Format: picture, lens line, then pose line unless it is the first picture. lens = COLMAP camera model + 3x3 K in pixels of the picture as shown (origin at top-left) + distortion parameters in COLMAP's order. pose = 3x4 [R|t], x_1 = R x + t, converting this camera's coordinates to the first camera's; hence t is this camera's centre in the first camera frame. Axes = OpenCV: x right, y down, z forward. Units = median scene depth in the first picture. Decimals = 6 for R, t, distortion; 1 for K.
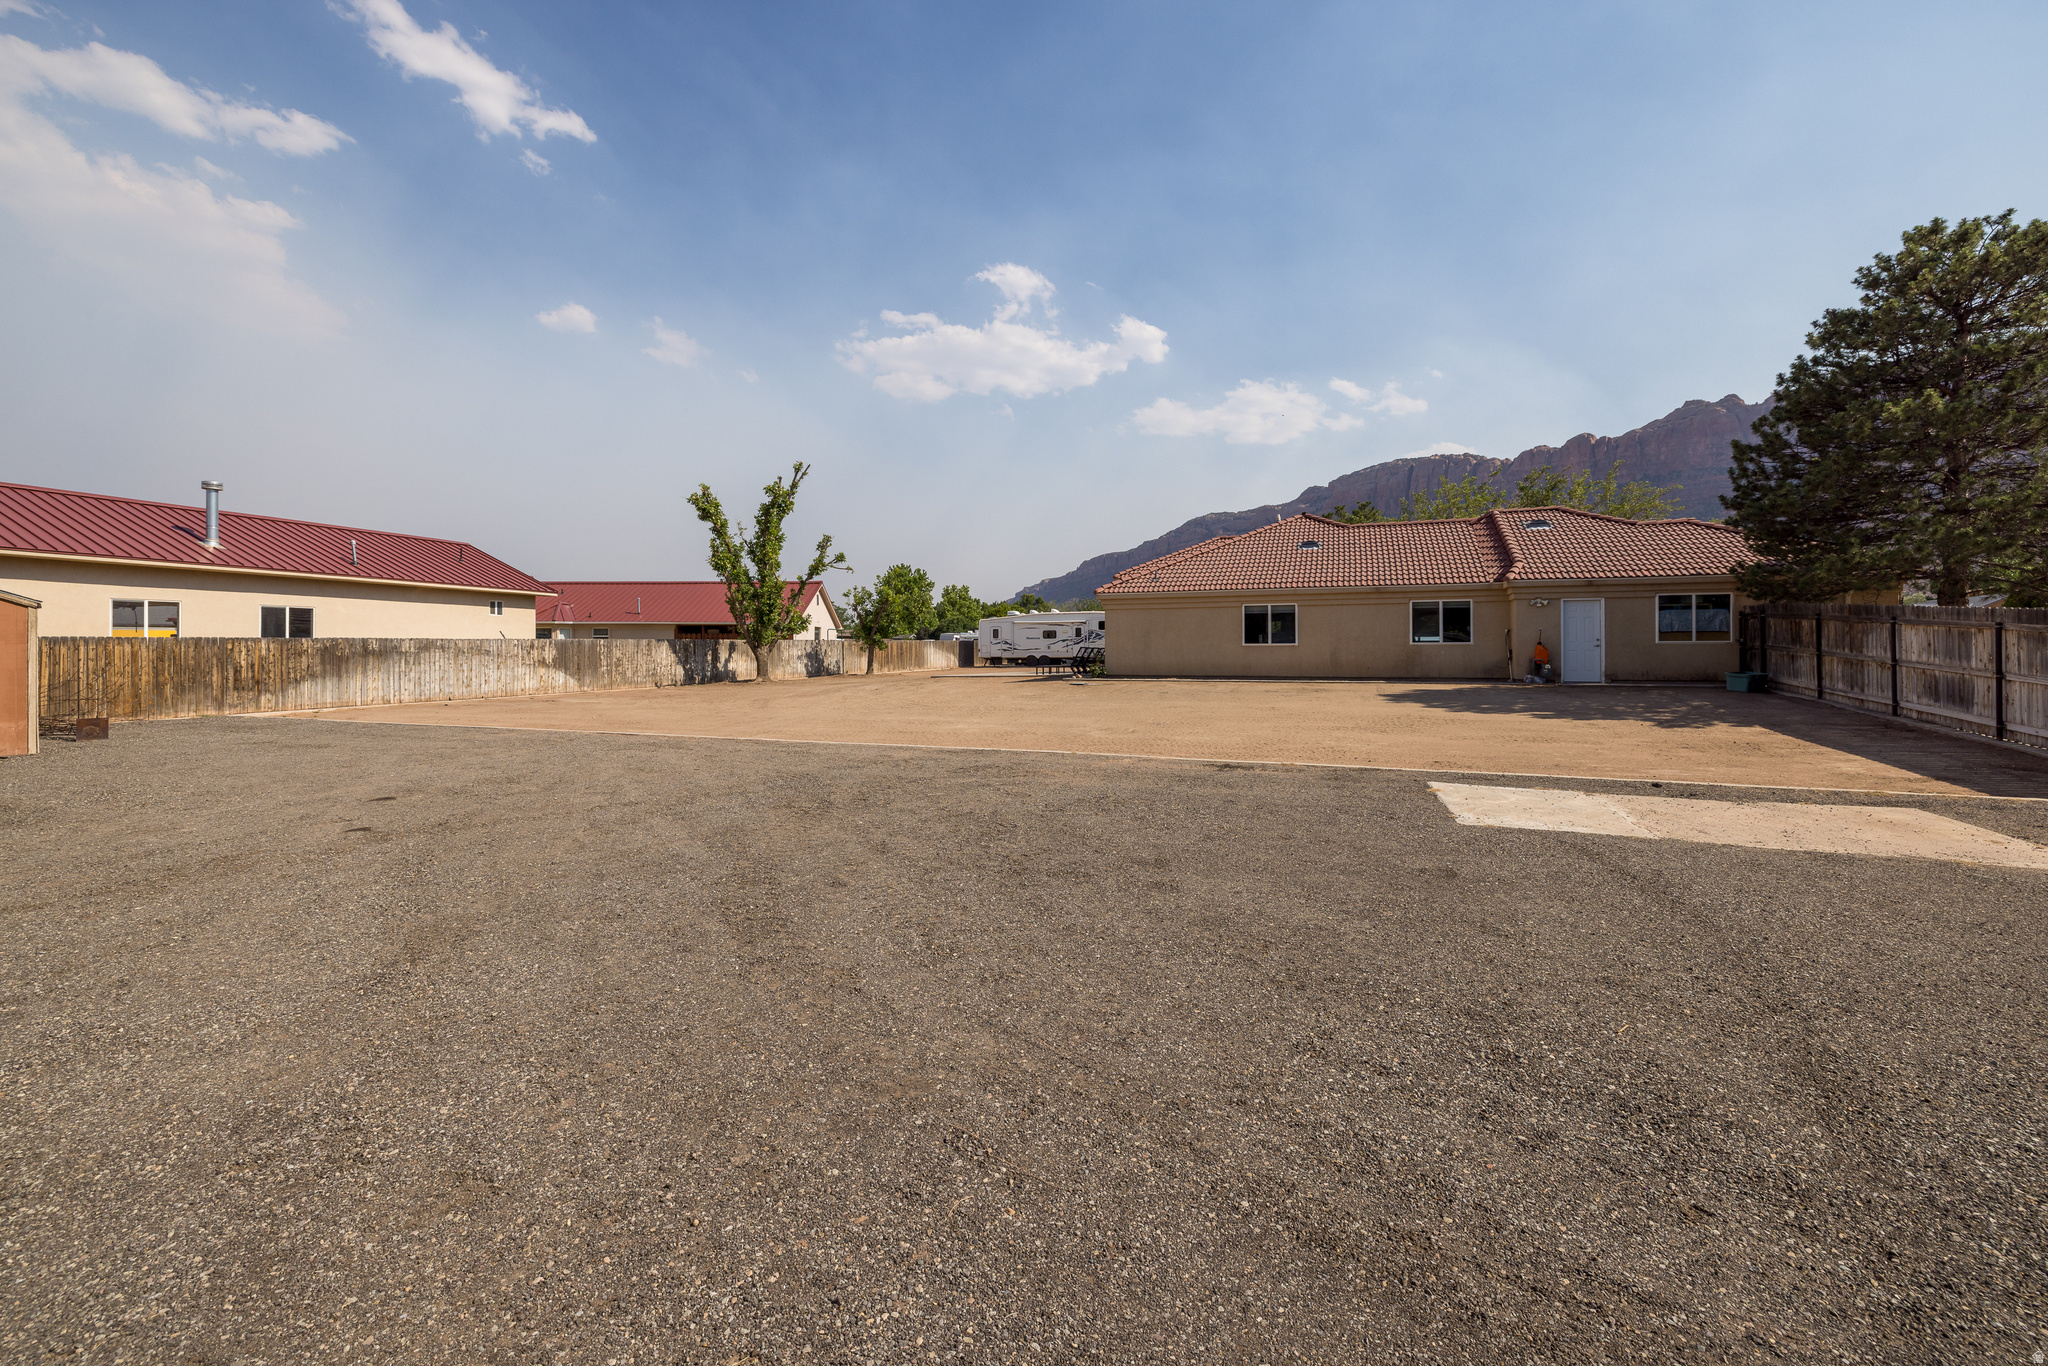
lens RADIAL K [[865.7, 0, 1009.7], [0, 865.7, 663.6], [0, 0, 1]] dist [-0.000894, 0.000205]
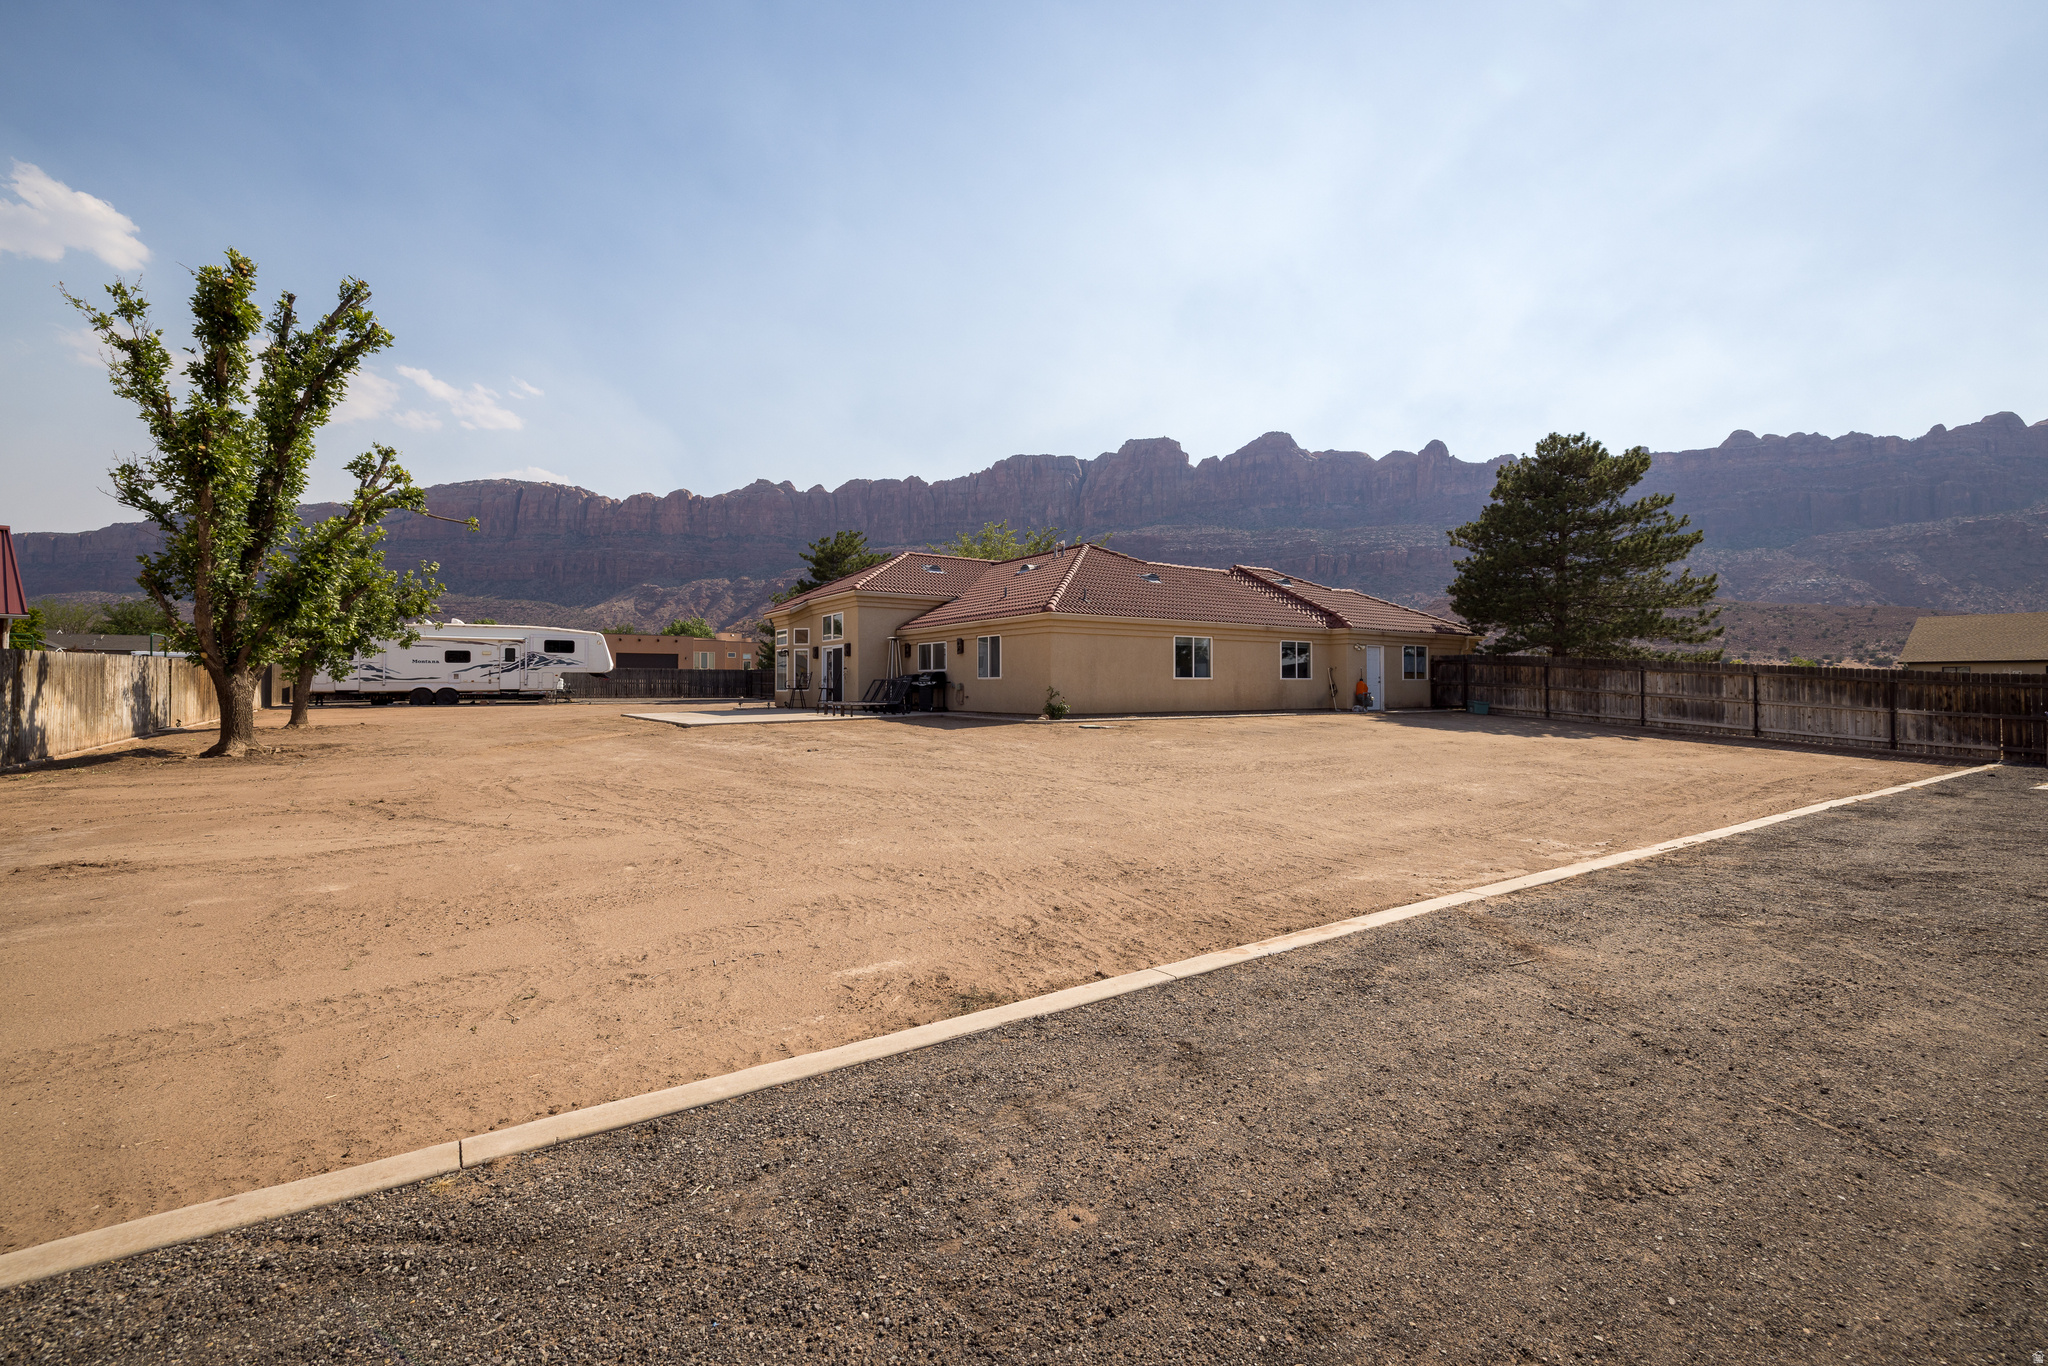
lens RADIAL K [[865.7, 0, 1030.7], [0, 865.7, 675.9], [0, 0, 1]] dist [-0.000894, 0.000205]
pose [[0.528604, 0.013637, 0.848759, -0.115096], [0.007404, 0.999759, -0.020674, -0.001114], [-0.848836, 0.017212, 0.528376, 0.119649]]
